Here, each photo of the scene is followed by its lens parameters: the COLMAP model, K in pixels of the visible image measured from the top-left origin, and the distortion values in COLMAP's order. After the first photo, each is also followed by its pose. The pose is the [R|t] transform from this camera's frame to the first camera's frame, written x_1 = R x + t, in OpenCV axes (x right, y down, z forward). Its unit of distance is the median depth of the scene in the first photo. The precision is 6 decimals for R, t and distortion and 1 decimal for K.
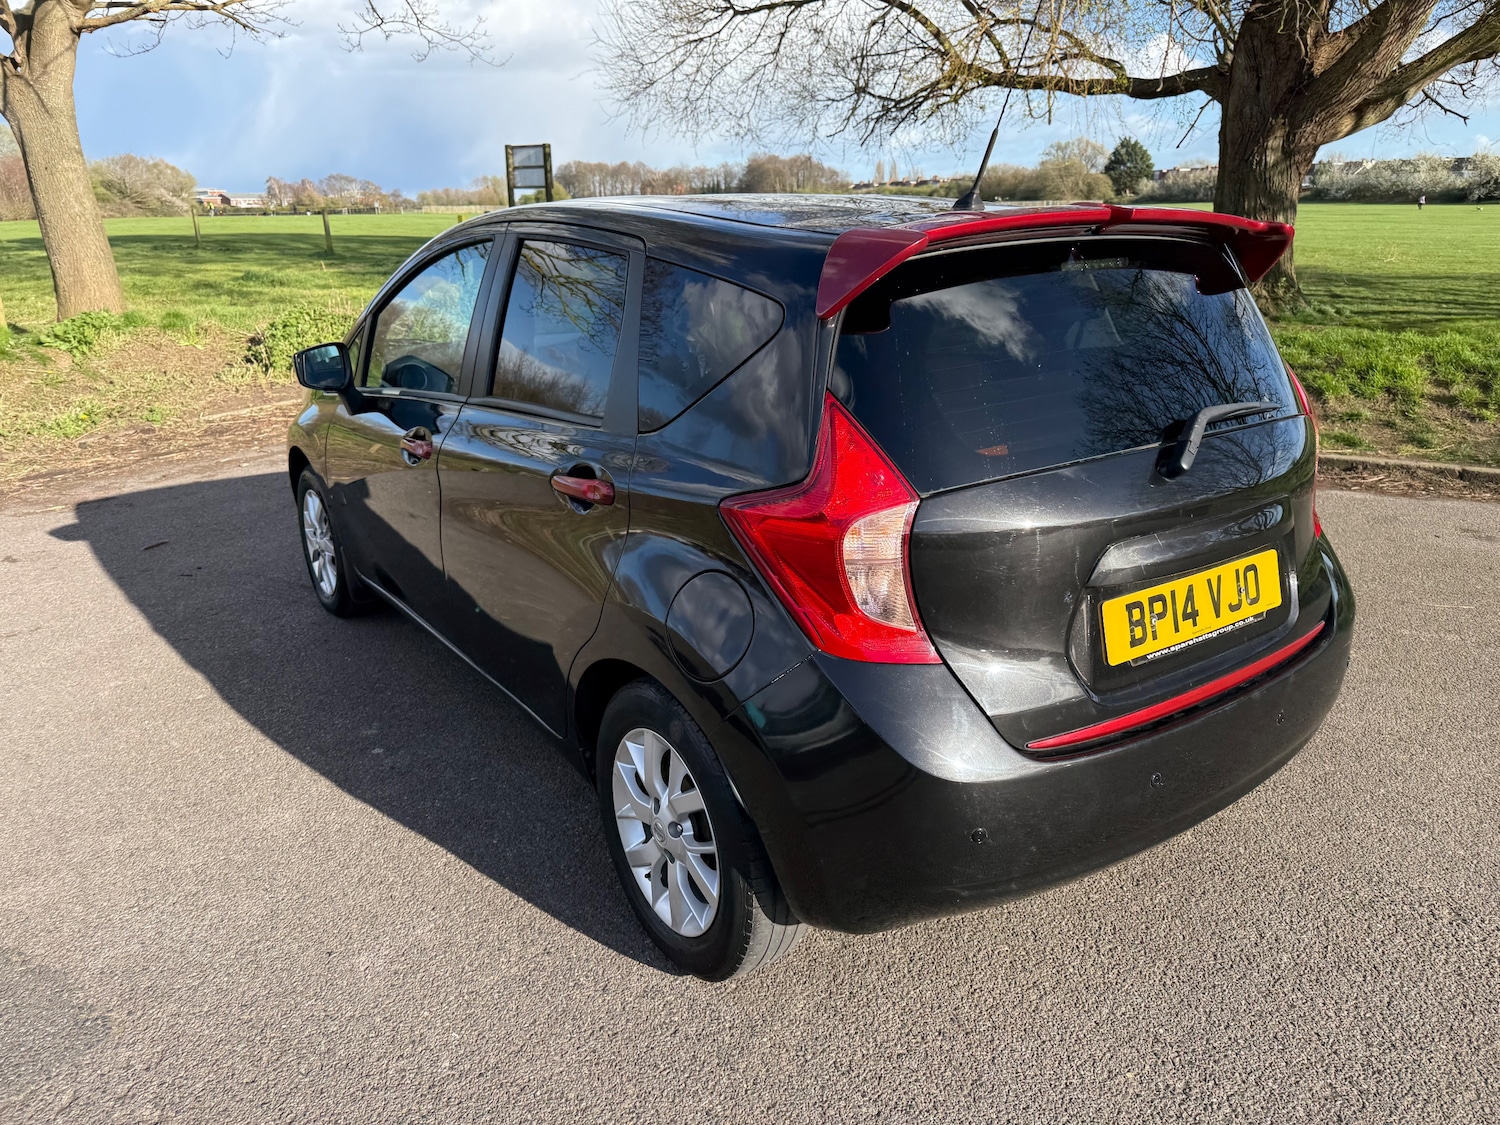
lens RADIAL K [[1062.5, 0, 751.9], [0, 1062.5, 565.8], [0, 0, 1]] dist [0.021044, -0.026508]
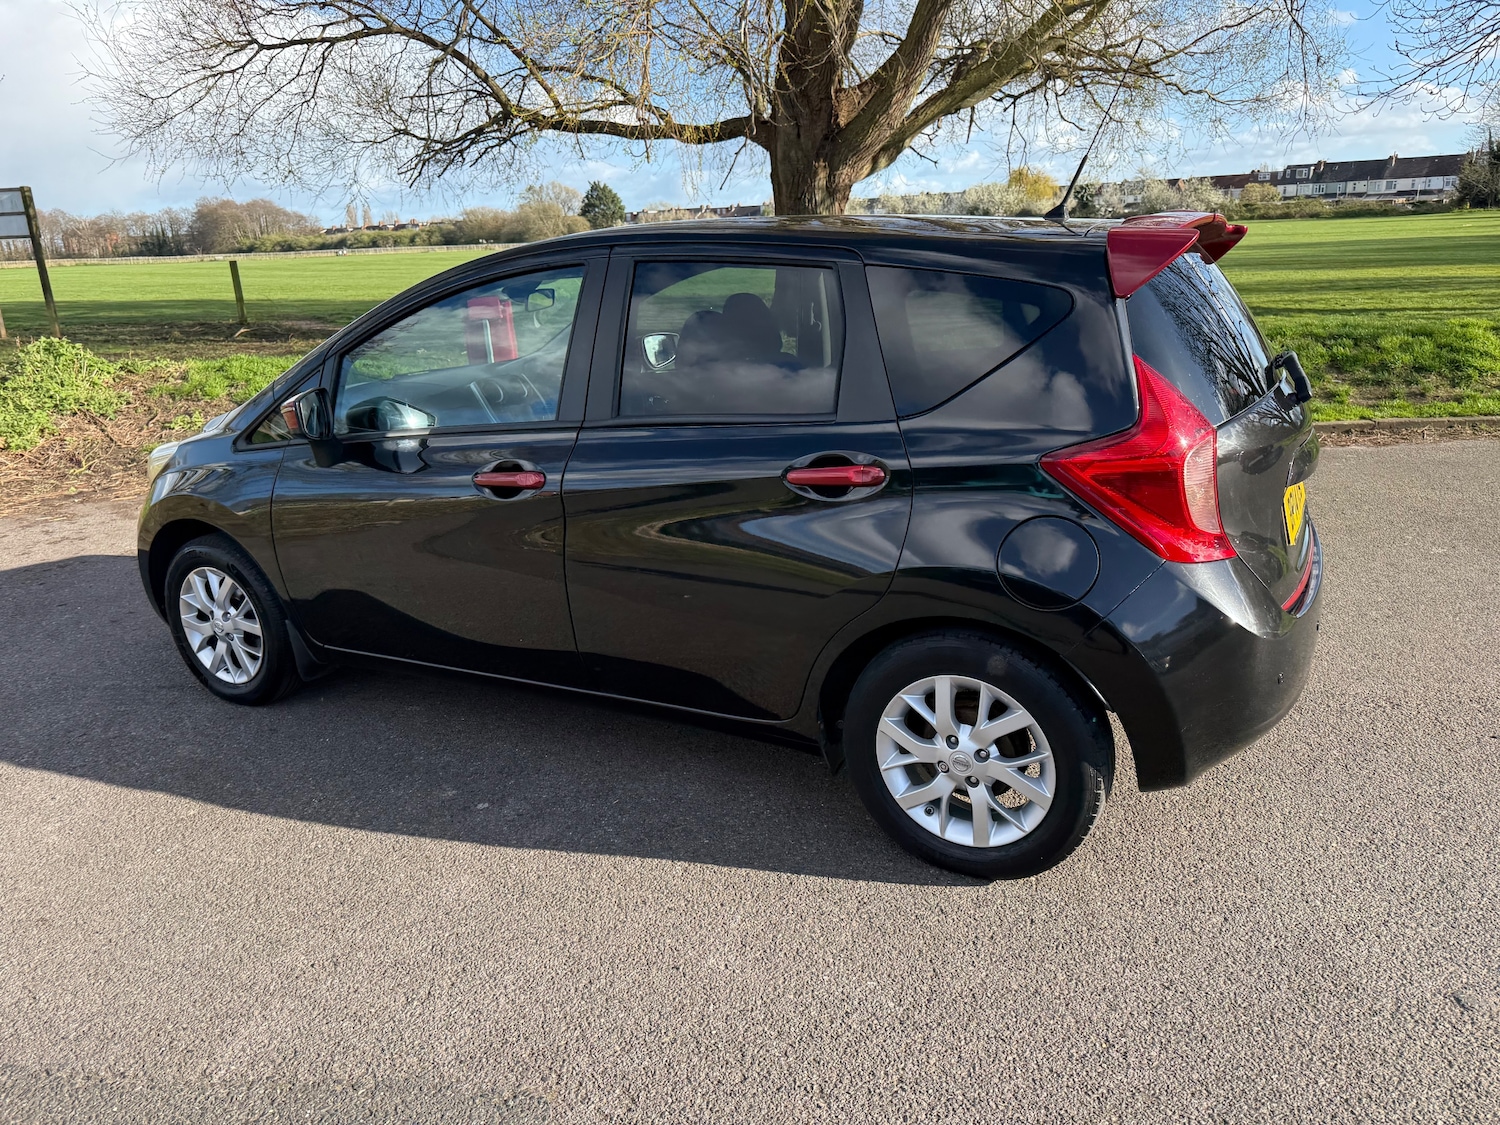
lens RADIAL K [[1062.5, 0, 752.1], [0, 1062.5, 569.1], [0, 0, 1]] dist [0.021044, -0.026508]
pose [[0.897437, -0.152628, 0.413899, -0.373898], [0.166273, 0.986075, 0.003100, 0.002241], [-0.408608, 0.066039, 0.910318, 0.020683]]
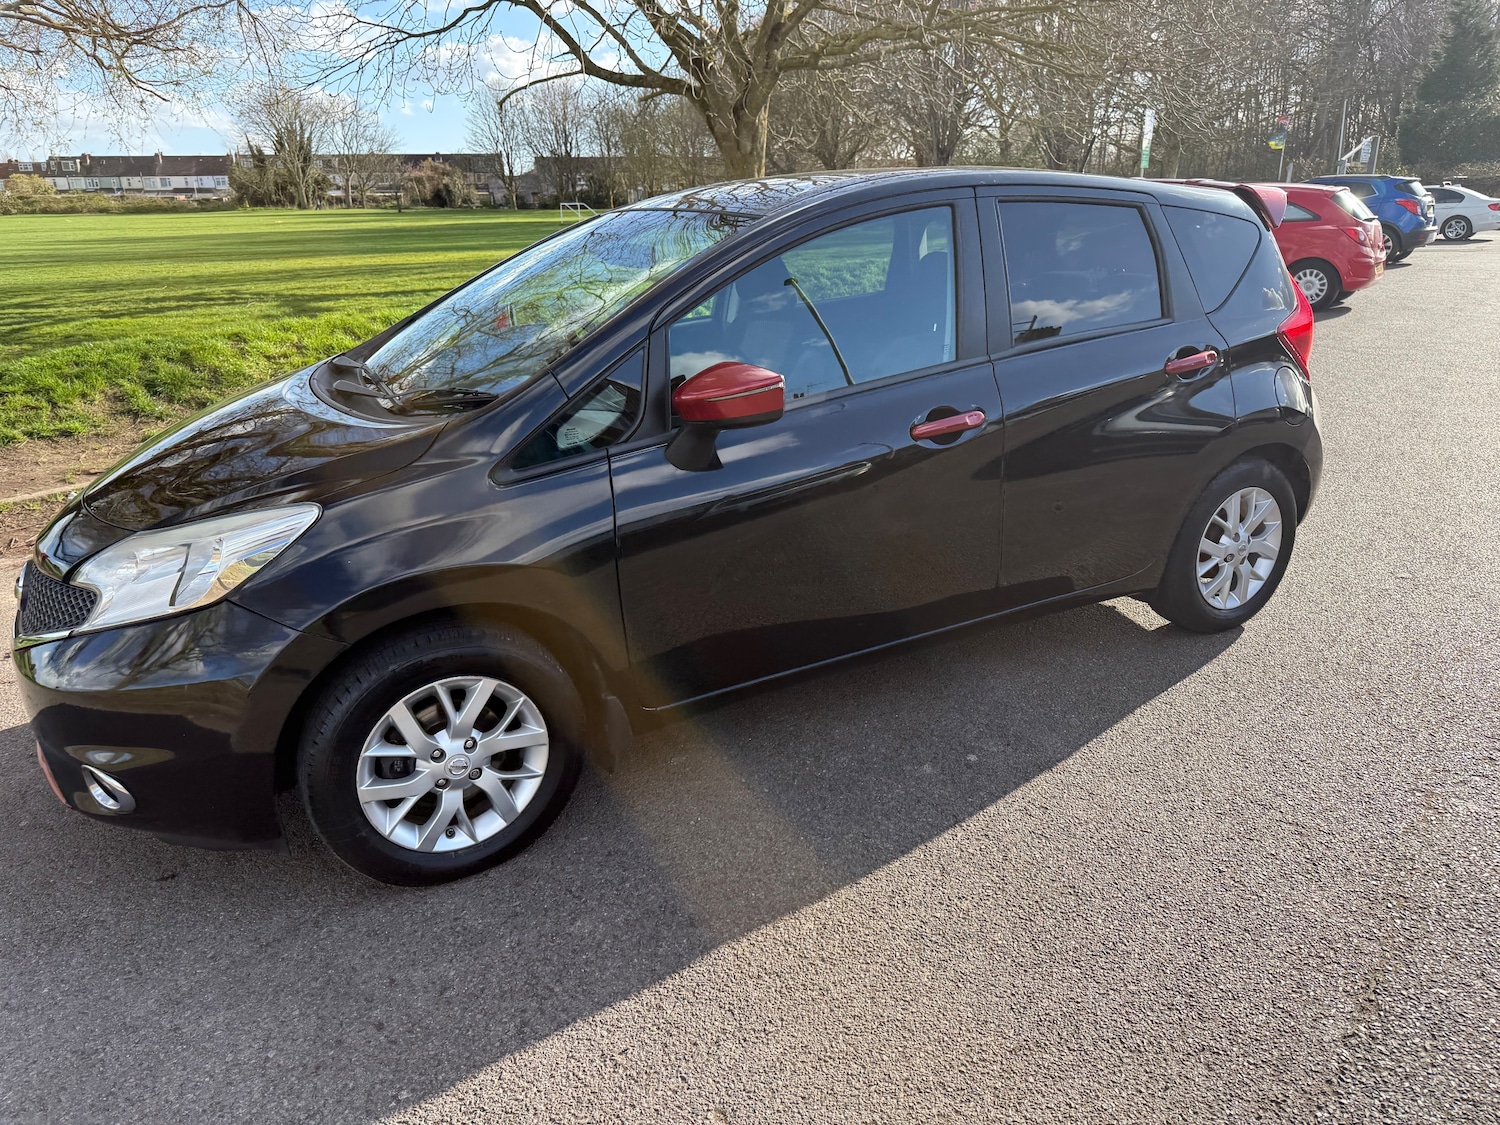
lens RADIAL K [[1062.5, 0, 758.0], [0, 1062.5, 569.2], [0, 0, 1]] dist [0.021044, -0.026508]
pose [[0.099612, -0.316940, 0.943200, -0.902549], [0.329870, 0.904827, 0.269208, -0.218227], [-0.938756, 0.284317, 0.194680, 0.716839]]
